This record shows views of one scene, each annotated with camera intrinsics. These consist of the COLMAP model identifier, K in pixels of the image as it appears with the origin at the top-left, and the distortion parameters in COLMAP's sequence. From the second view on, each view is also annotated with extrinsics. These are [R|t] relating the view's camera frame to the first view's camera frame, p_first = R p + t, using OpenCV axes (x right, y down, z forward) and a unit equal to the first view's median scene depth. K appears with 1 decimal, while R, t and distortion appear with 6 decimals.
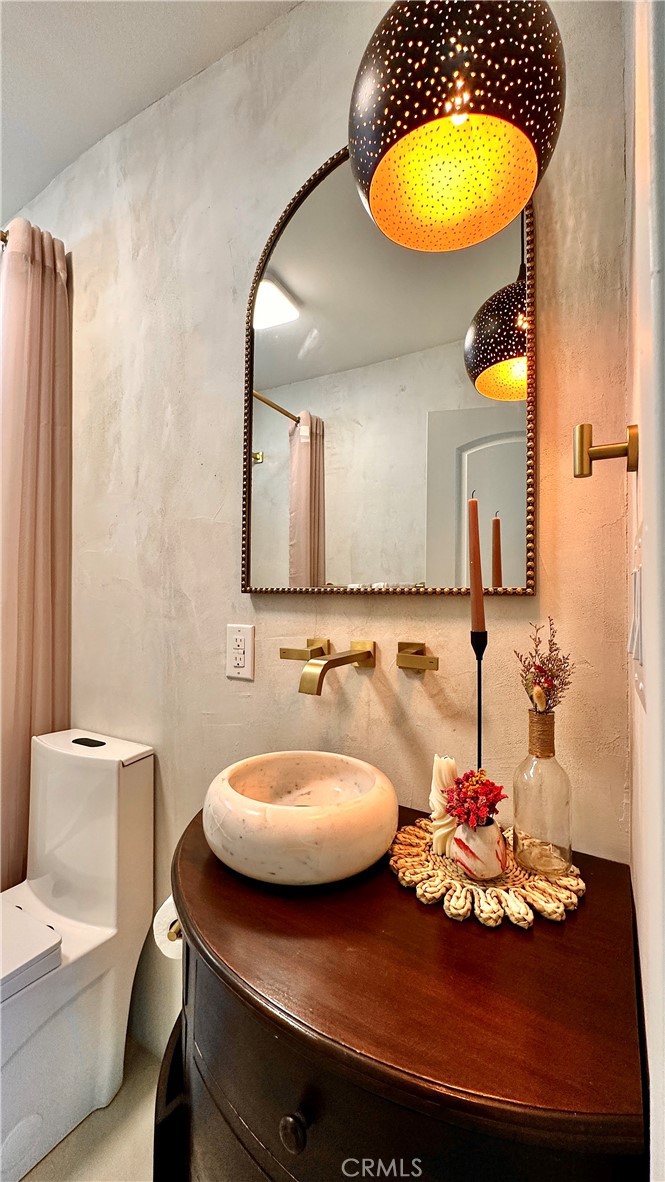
lens RADIAL K [[471.8, 0, 335.8], [0, 471.8, 588.4], [0, 0, 1]] dist [-0.004486, 0.000551]
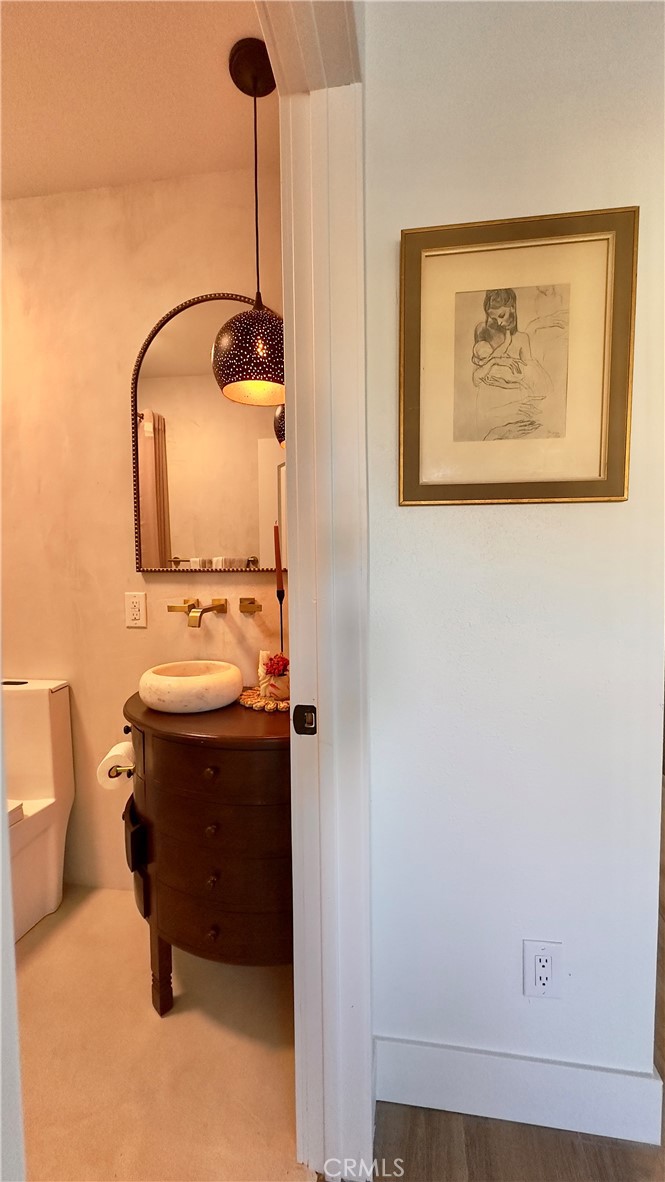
lens RADIAL K [[471.8, 0, 330.6], [0, 471.8, 591.8], [0, 0, 1]] dist [-0.004486, 0.000551]
pose [[0.941674, -0.038391, 0.334329, -0.116442], [0.012007, 0.996672, 0.080628, -0.042114], [-0.336311, -0.071912, 0.939001, -0.661289]]
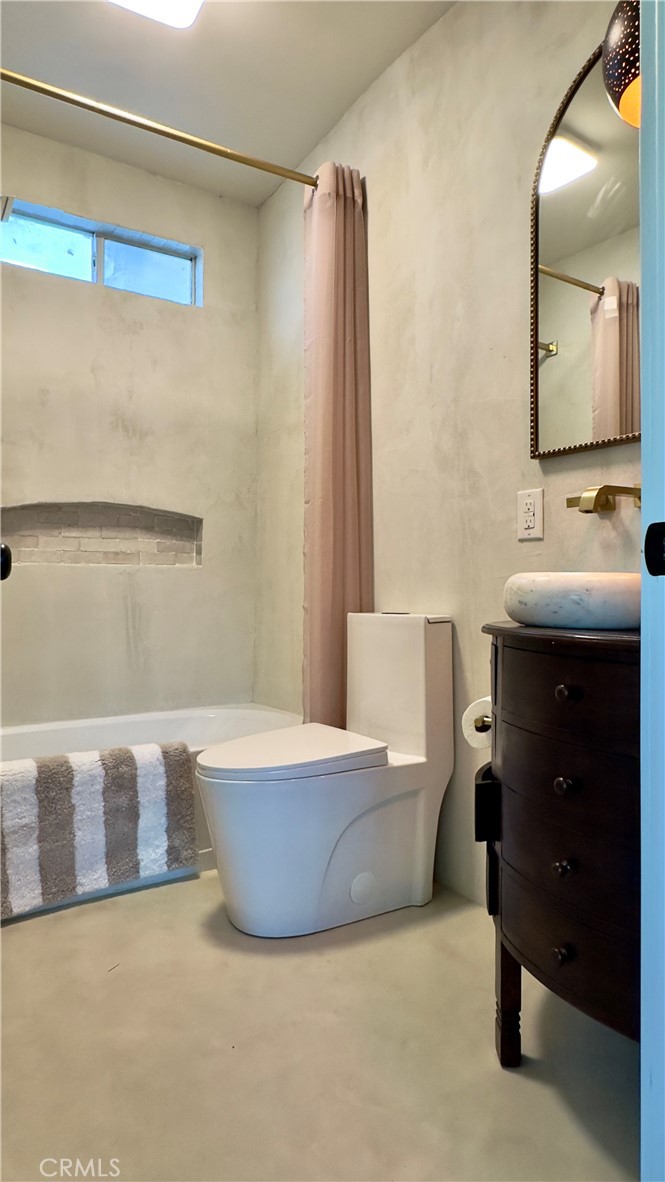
lens RADIAL K [[703.3, 0, 322.4], [0, 703.3, 592.6], [0, 0, 1]] dist [-0.006676, 0.003576]
pose [[0.883242, -0.007864, -0.468851, 0.132658], [0.021946, 0.999457, 0.024581, 0.263464], [0.468403, -0.032000, 0.882935, -0.663346]]
